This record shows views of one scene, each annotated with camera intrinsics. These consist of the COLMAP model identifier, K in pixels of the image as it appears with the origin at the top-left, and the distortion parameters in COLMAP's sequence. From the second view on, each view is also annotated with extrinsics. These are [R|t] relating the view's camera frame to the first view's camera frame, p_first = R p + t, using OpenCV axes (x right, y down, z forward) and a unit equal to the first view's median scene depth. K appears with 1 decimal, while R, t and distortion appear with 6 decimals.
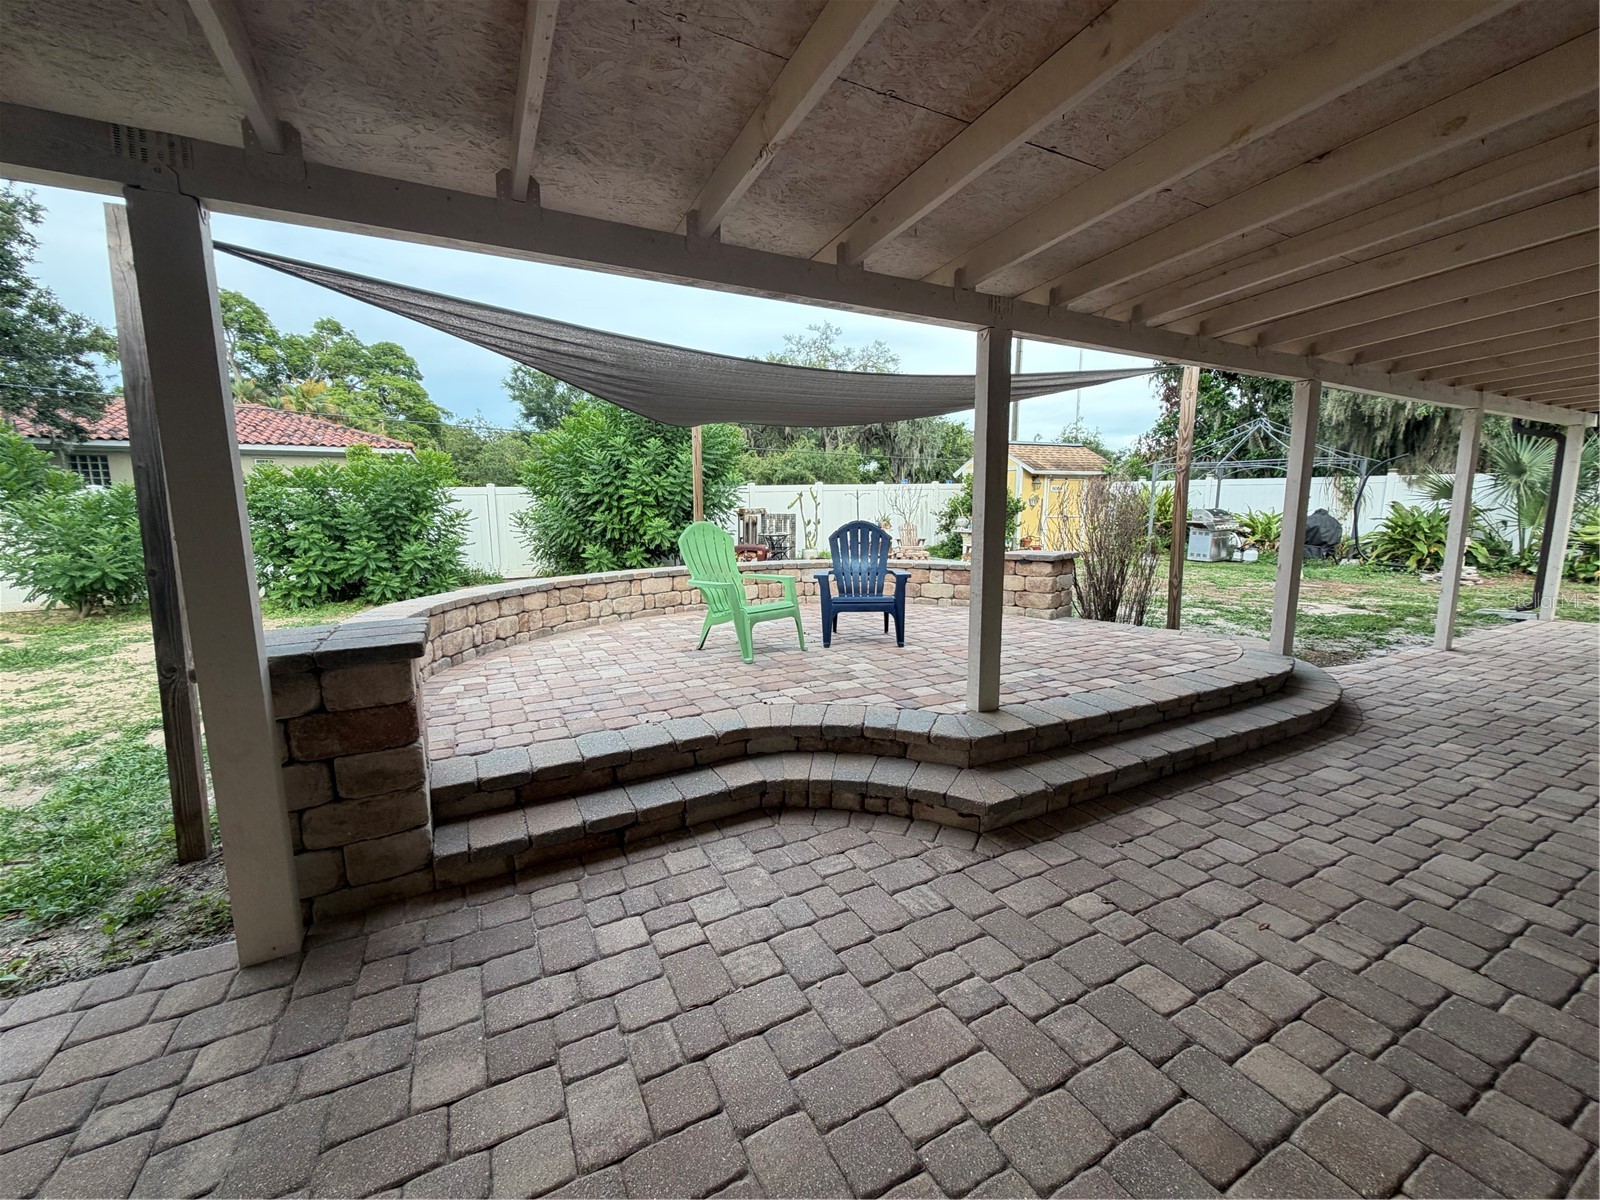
lens RADIAL K [[636.7, 0, 800.0], [0, 636.7, 600.0], [0, 0, 1]] dist [0.013670, -0.000308]
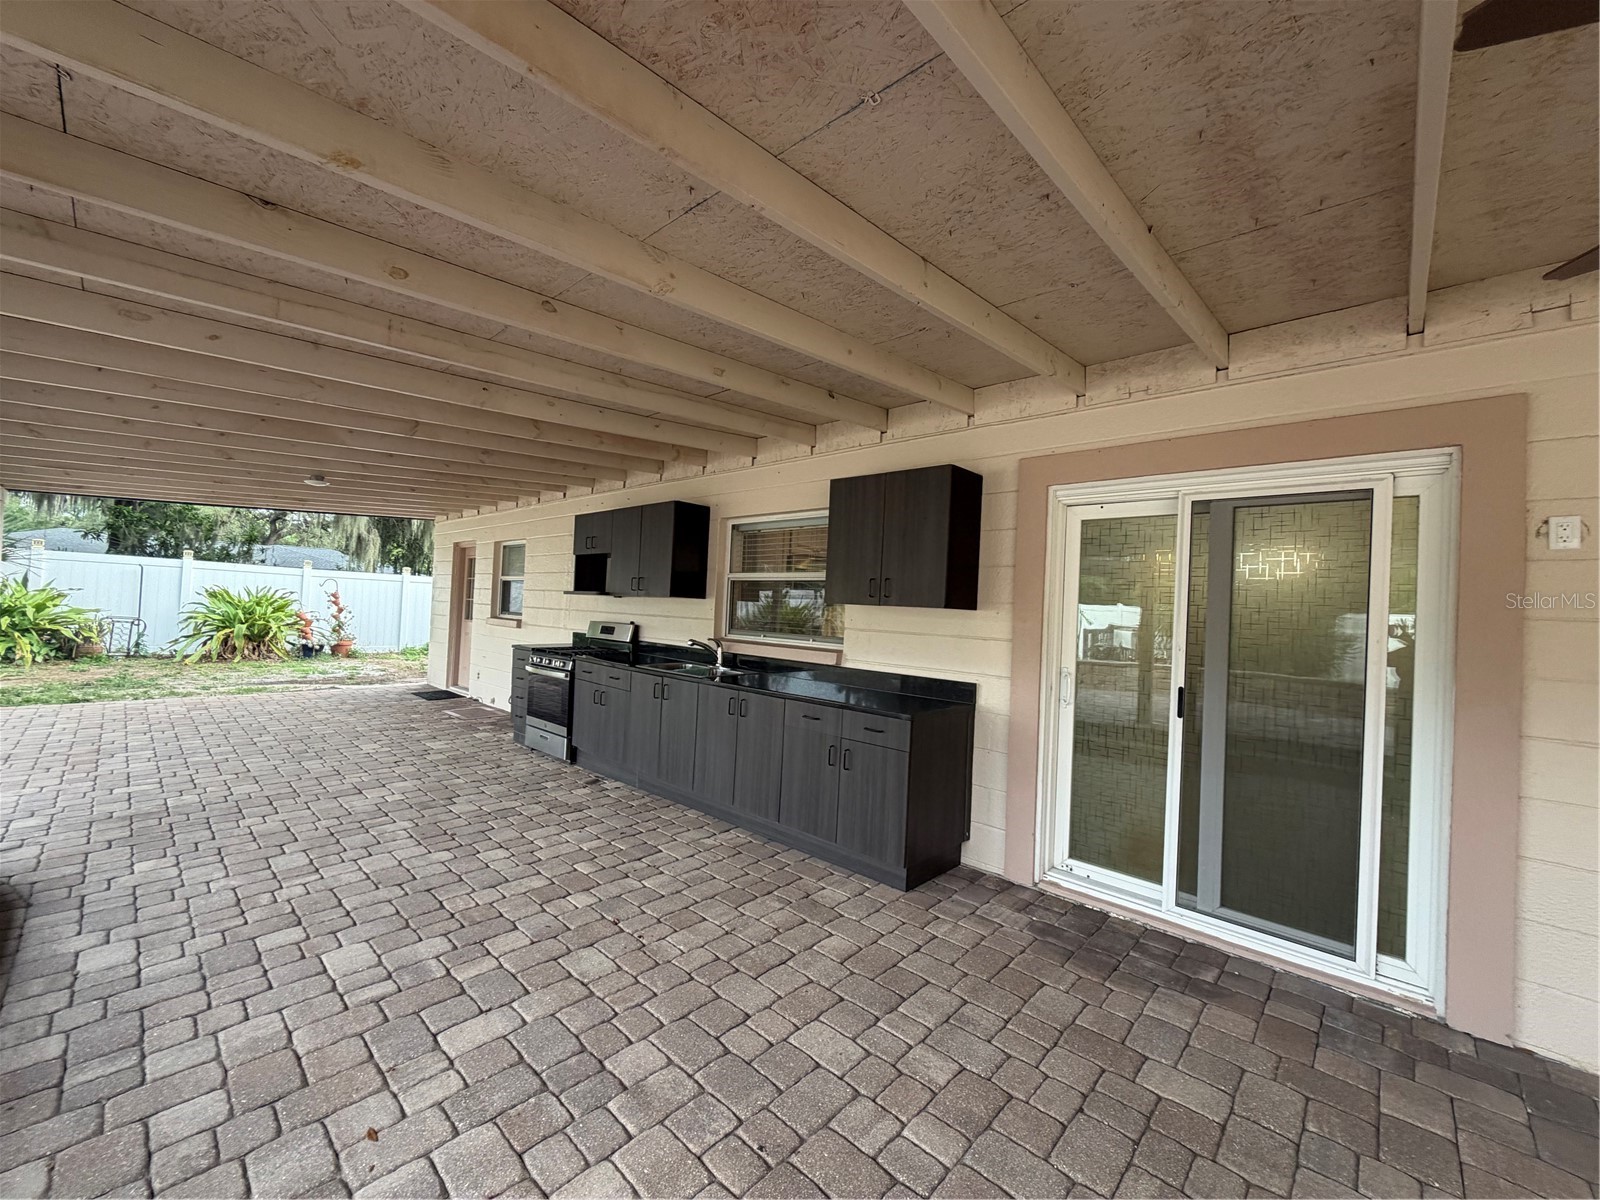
lens RADIAL K [[636.7, 0, 800.0], [0, 636.7, 600.0], [0, 0, 1]] dist [0.013670, -0.000308]
pose [[-0.328369, 0.008798, 0.944509, -0.158511], [0.087983, 0.995894, 0.021311, -0.091429], [-0.940443, 0.090098, -0.327794, 0.490962]]
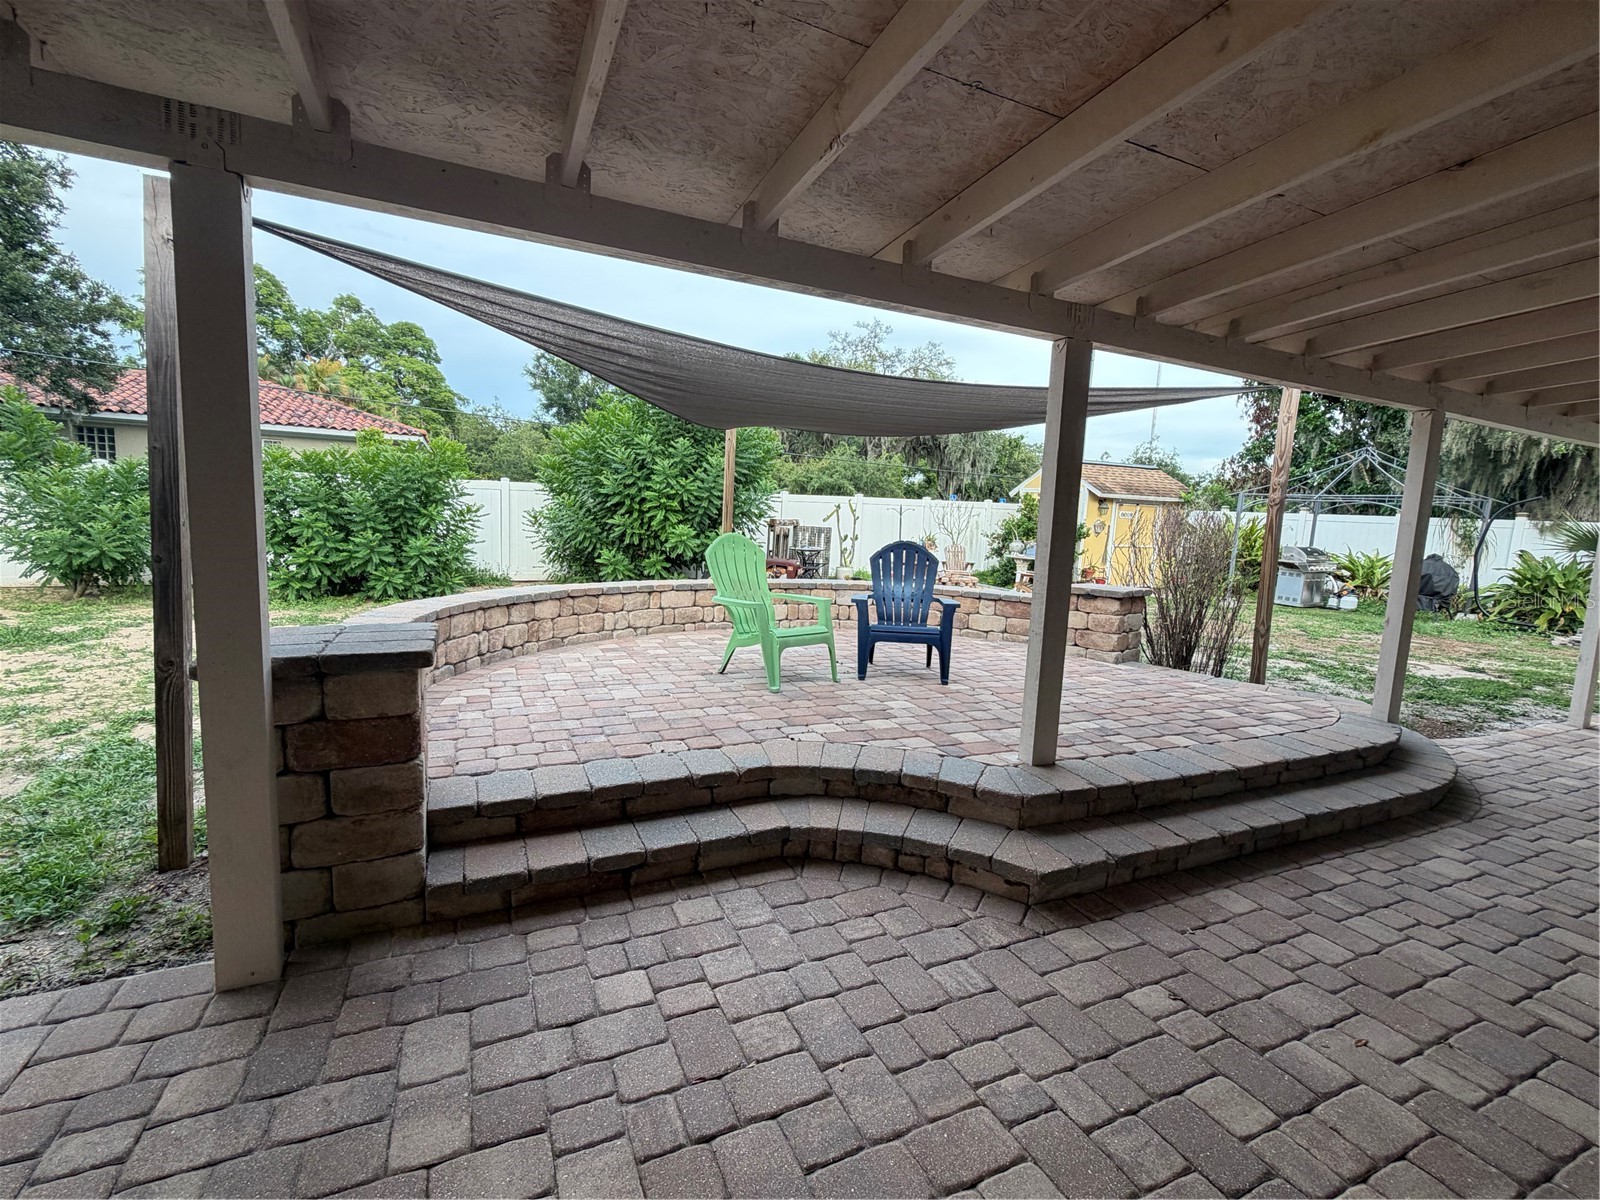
lens RADIAL K [[704.1, 0, 796.9], [0, 704.1, 601.1], [0, 0, 1]] dist [0.013732, -0.000298]
pose [[0.997266, 0.058350, -0.045349, -0.014510], [-0.059554, 0.997895, -0.025659, -0.007732], [0.043757, 0.028290, 0.998642, 0.000045]]
